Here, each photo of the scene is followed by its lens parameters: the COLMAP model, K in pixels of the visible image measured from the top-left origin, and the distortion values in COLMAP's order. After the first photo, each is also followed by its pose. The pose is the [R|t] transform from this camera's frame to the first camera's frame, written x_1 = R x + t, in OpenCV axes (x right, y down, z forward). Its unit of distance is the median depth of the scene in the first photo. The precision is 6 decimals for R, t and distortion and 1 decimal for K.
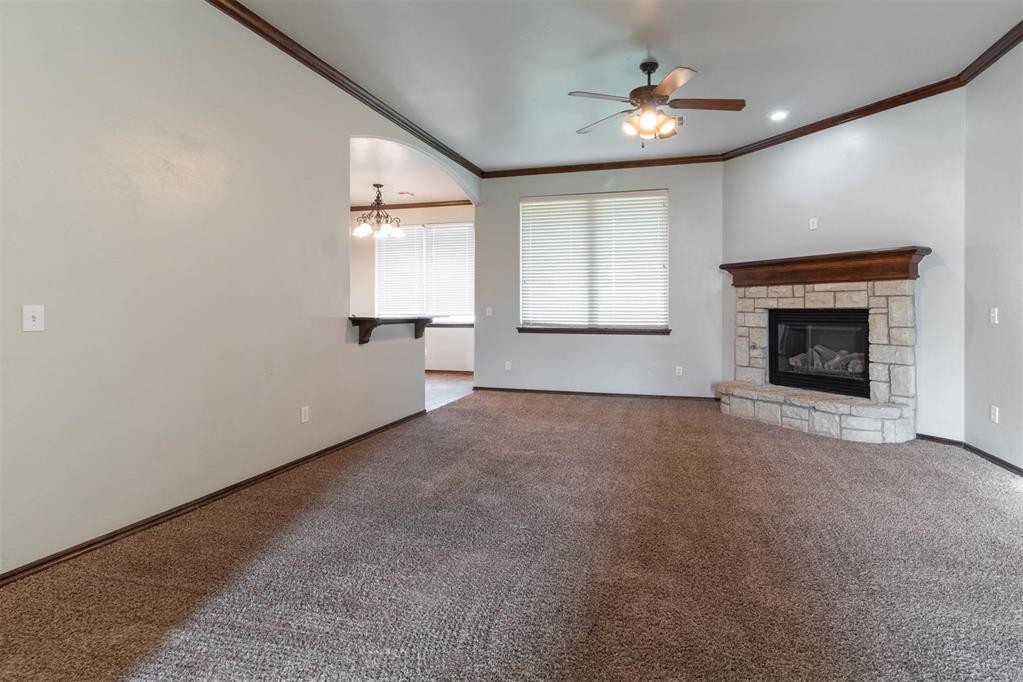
lens RADIAL K [[523.0, 0, 514.0], [0, 523.0, 327.3], [0, 0, 1]] dist [0.000042, -0.000345]
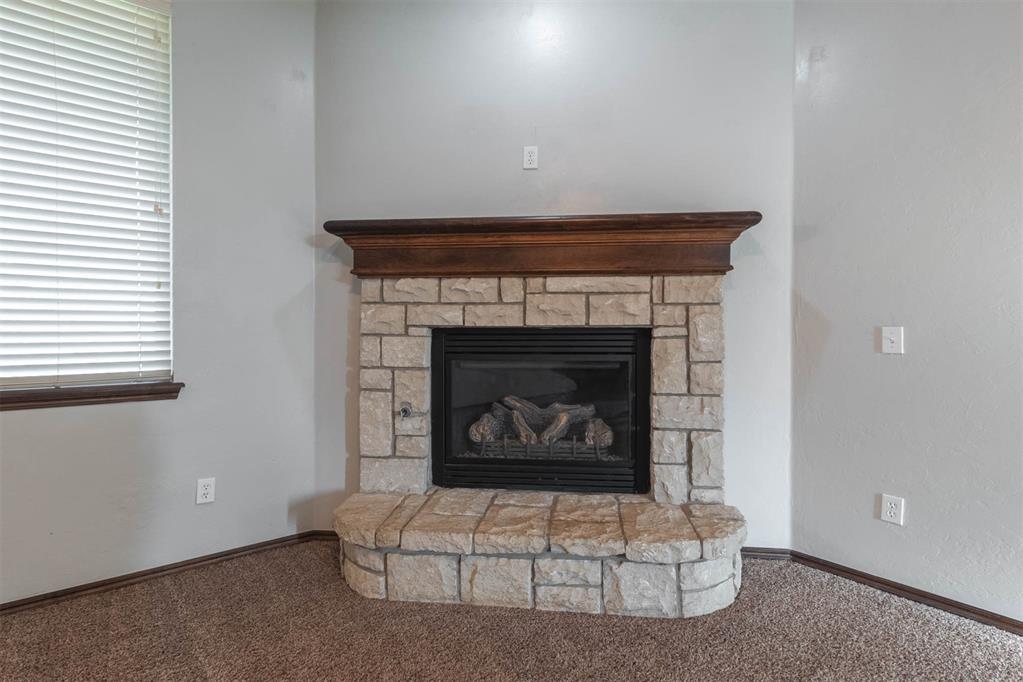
lens RADIAL K [[523.0, 0, 514.0], [0, 523.0, 327.3], [0, 0, 1]] dist [0.000042, -0.000345]
pose [[0.542178, 0.001002, 0.840263, 0.151766], [0.028203, 0.999414, -0.019391, -0.027877], [-0.839790, 0.034211, 0.541832, 0.780455]]
